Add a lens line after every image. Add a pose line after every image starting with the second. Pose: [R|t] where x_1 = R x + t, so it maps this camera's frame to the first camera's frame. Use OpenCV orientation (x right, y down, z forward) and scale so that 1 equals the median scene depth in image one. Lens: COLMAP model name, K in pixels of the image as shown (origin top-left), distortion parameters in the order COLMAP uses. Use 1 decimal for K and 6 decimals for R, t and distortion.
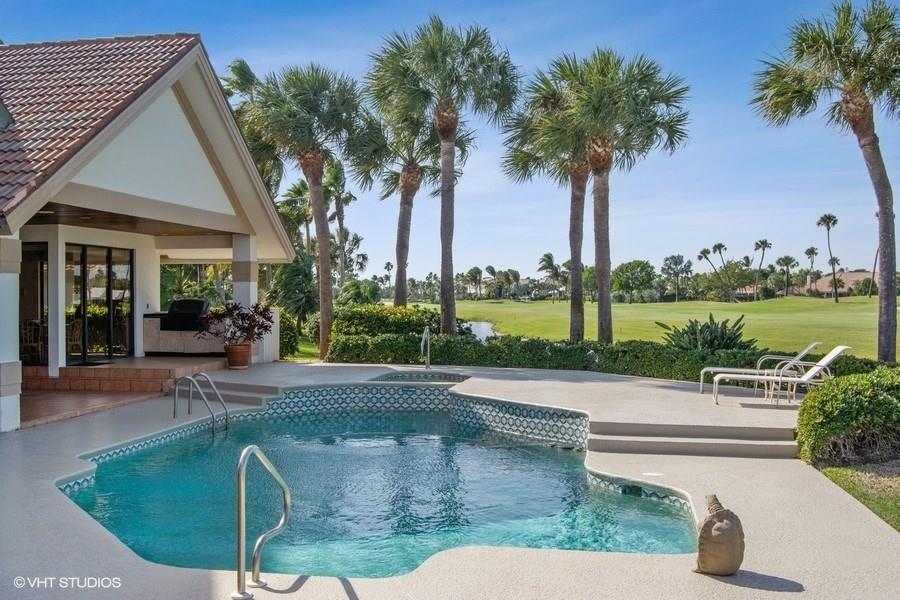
lens RADIAL K [[945.8, 0, 450.0], [0, 945.8, 300.0], [0, 0, 1]] dist [-0.058890, 0.027678]
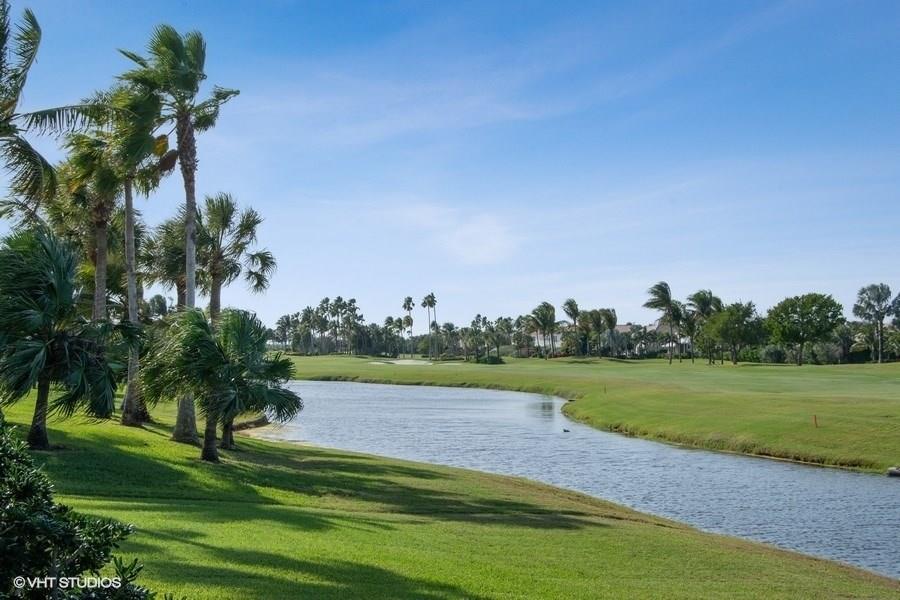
lens RADIAL K [[1349.0, 0, 450.0], [0, 1349.0, 300.0], [0, 0, 1]] dist [-0.122114, 0.793349]
pose [[0.998694, 0.005126, -0.050836, 0.074965], [-0.007256, 0.999100, -0.041795, -0.002054], [0.050576, 0.042109, 0.997832, 0.851626]]
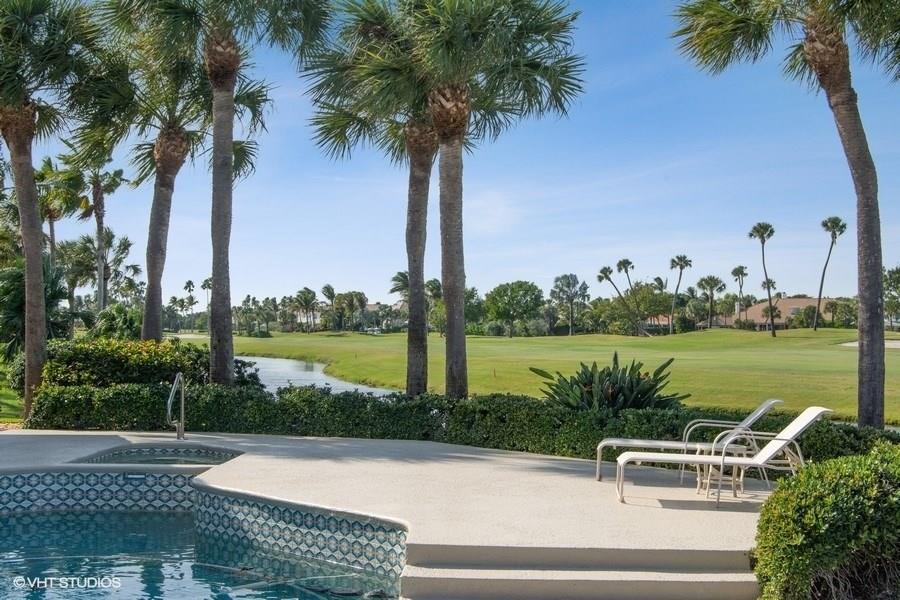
lens RADIAL K [[1234.4, 0, 450.0], [0, 1234.4, 300.0], [0, 0, 1]] dist [-0.018567, -0.040163]
pose [[0.990483, 0.007187, 0.137449, 0.036872], [-0.003604, 0.999648, -0.026296, -0.000098], [-0.137589, 0.025551, 0.990160, 0.130743]]
